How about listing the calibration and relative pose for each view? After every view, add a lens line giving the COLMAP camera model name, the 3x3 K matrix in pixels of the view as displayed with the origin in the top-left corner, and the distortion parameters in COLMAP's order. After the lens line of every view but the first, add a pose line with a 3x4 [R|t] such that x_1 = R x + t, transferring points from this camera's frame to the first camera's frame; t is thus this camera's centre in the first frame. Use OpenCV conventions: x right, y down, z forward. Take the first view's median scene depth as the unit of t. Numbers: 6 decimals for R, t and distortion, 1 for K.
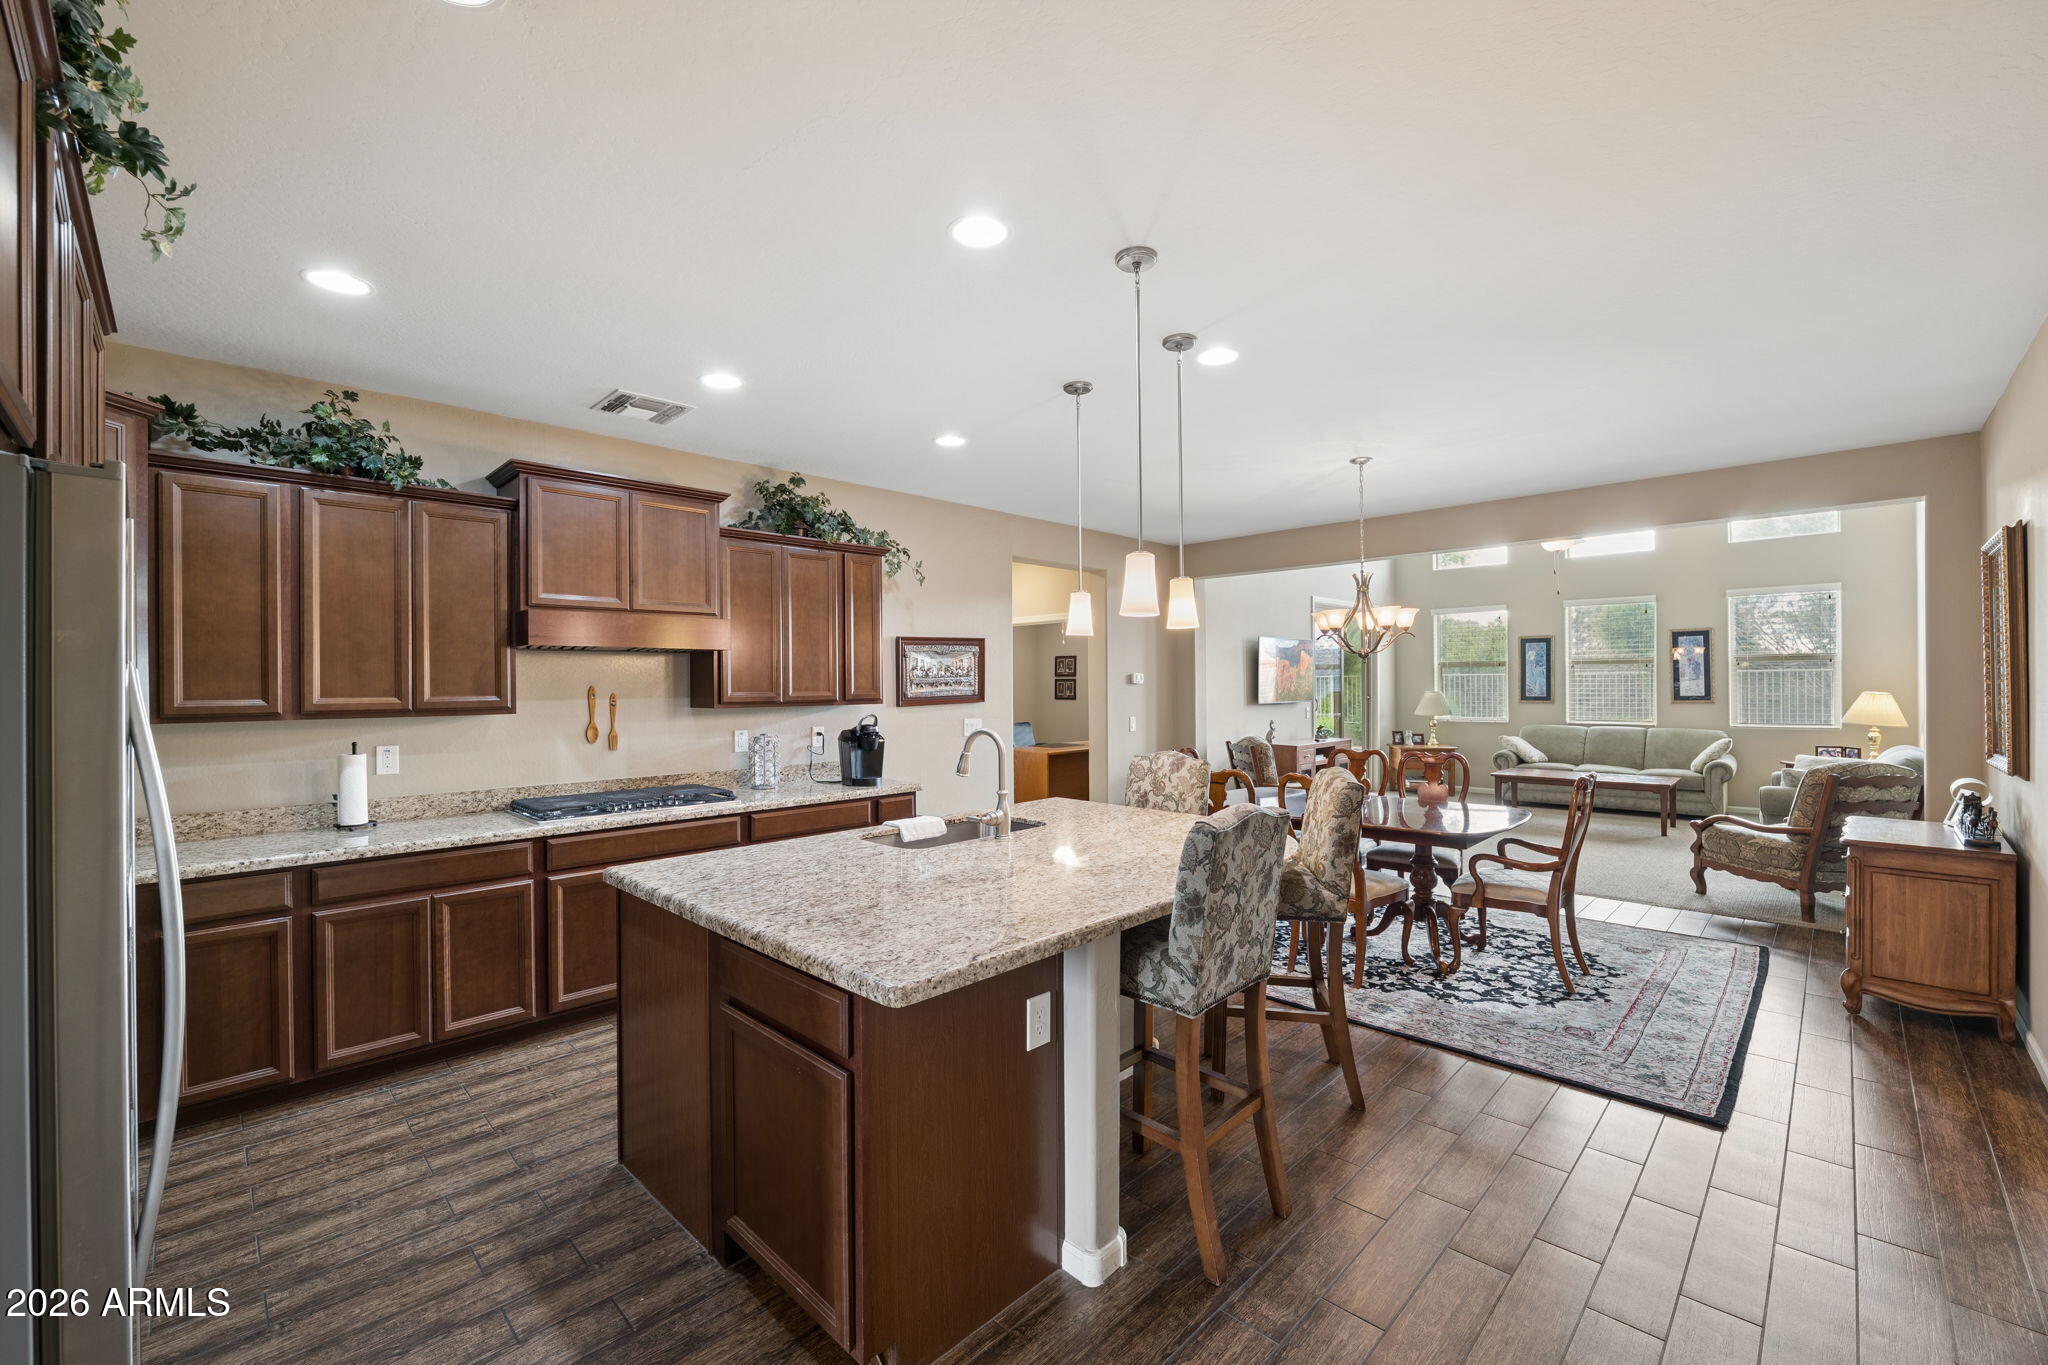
lens RADIAL K [[834.6, 0, 1024.0], [0, 834.6, 682.5], [0, 0, 1]] dist [-0.008780, 0.000262]
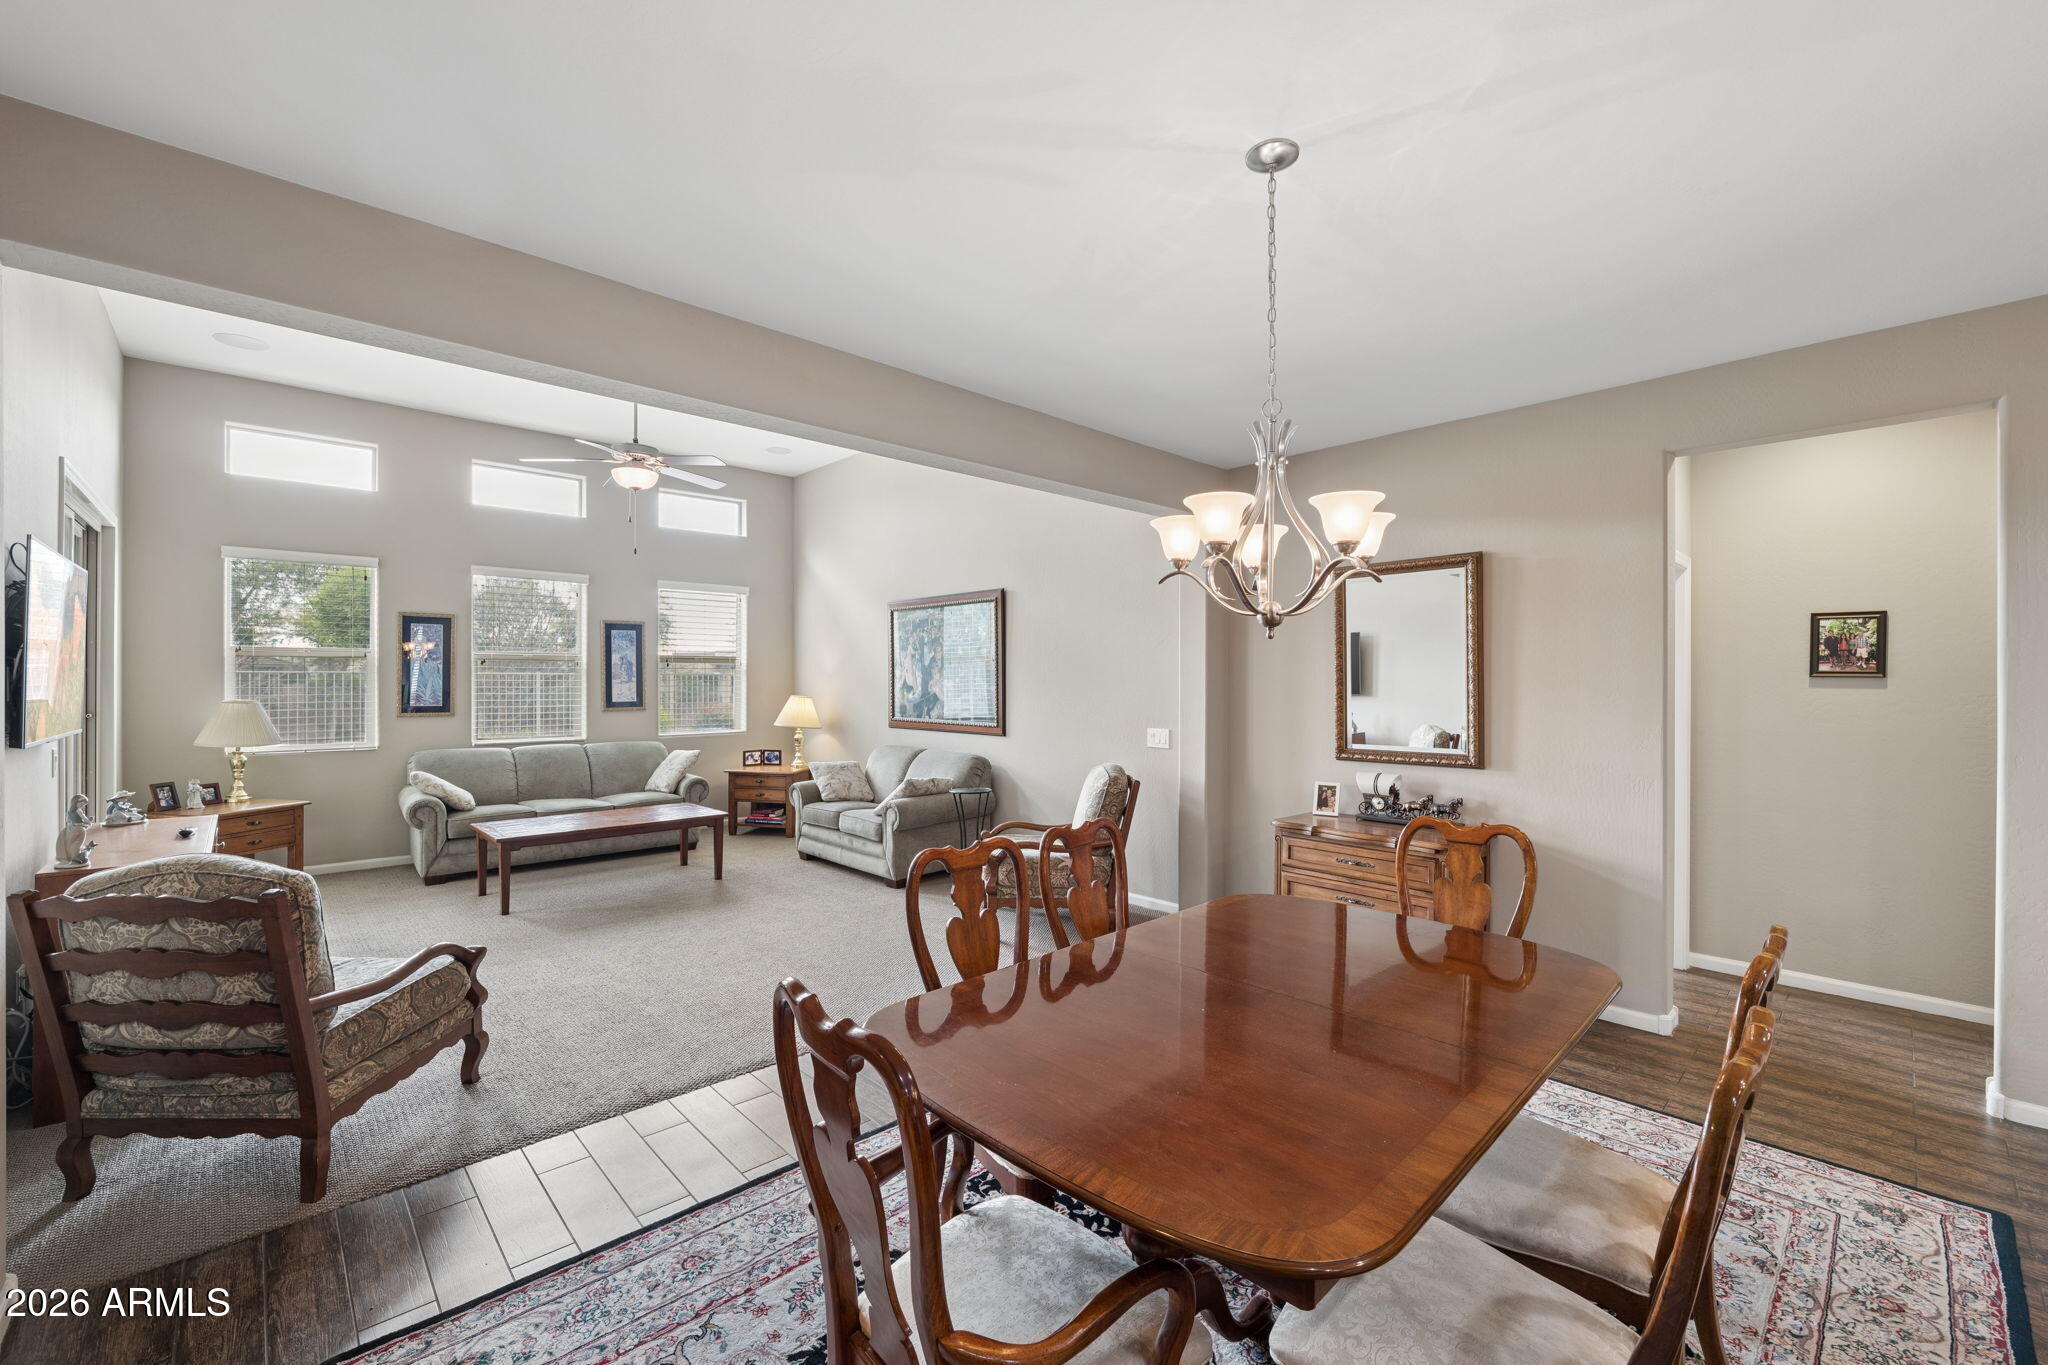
lens RADIAL K [[855.3, 0, 1013.8], [0, 855.3, 684.4], [0, 0, 1]] dist [-0.003147, 0.000115]
pose [[0.035746, 0.004305, 0.999352, -0.041206], [-0.005659, 0.999976, -0.004105, -0.000391], [-0.999345, -0.005509, 0.035769, 0.734827]]
